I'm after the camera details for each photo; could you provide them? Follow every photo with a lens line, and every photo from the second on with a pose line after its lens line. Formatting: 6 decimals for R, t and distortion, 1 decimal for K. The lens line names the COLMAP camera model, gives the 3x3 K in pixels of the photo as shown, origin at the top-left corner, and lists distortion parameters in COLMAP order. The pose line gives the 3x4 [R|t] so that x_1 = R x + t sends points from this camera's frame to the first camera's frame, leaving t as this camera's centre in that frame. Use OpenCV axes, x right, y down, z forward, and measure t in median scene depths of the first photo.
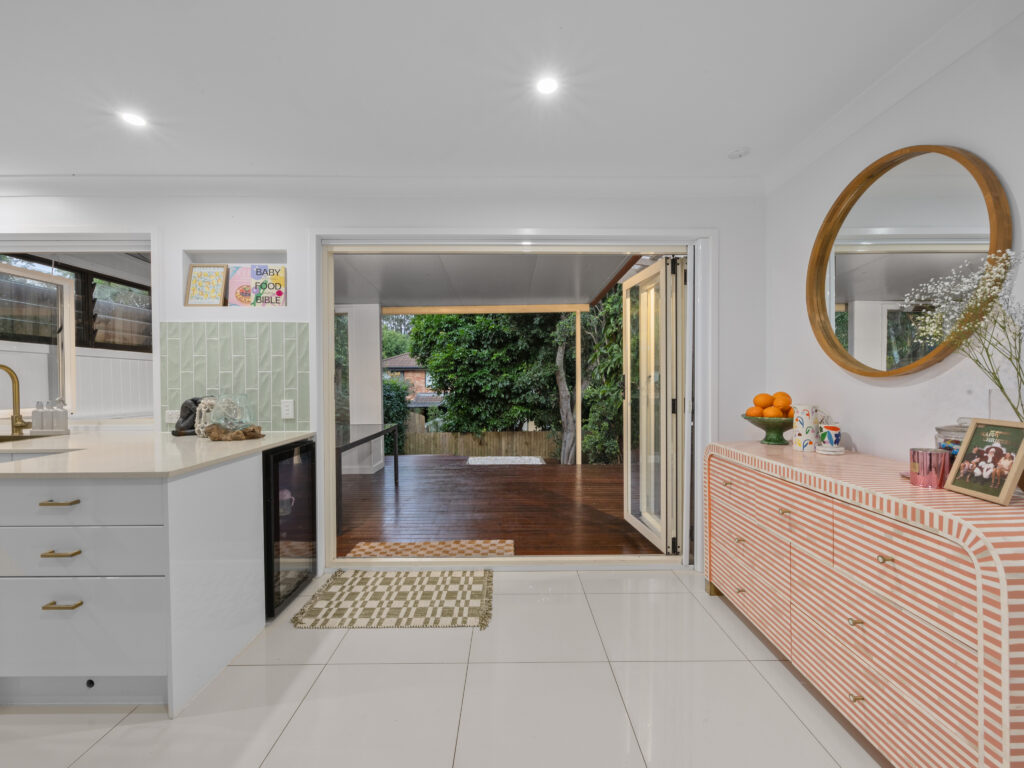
lens RADIAL K [[442.0, 0, 519.2], [0, 442.0, 390.7], [0, 0, 1]] dist [-0.009764, 0.000157]
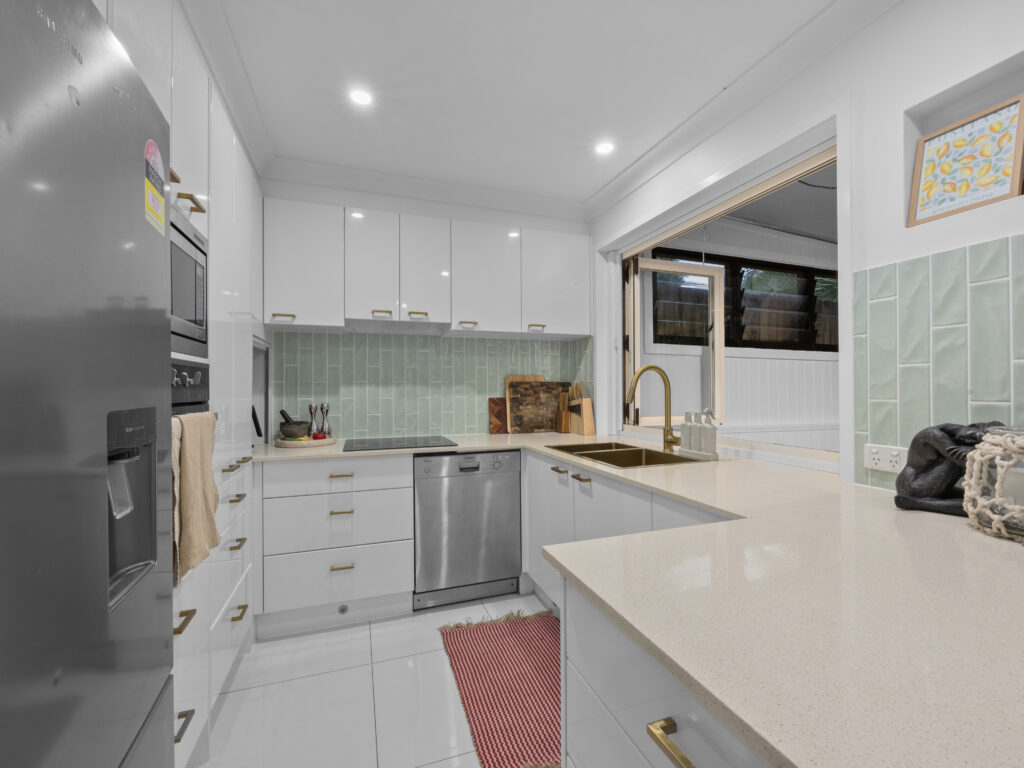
lens RADIAL K [[442.0, 0, 514.3], [0, 442.0, 387.6], [0, 0, 1]] dist [-0.009764, 0.000157]
pose [[0.331592, -0.000019, -0.943423, -0.453203], [-0.013122, 0.999903, -0.004633, -0.011224], [0.943331, 0.013915, 0.331560, 0.440365]]
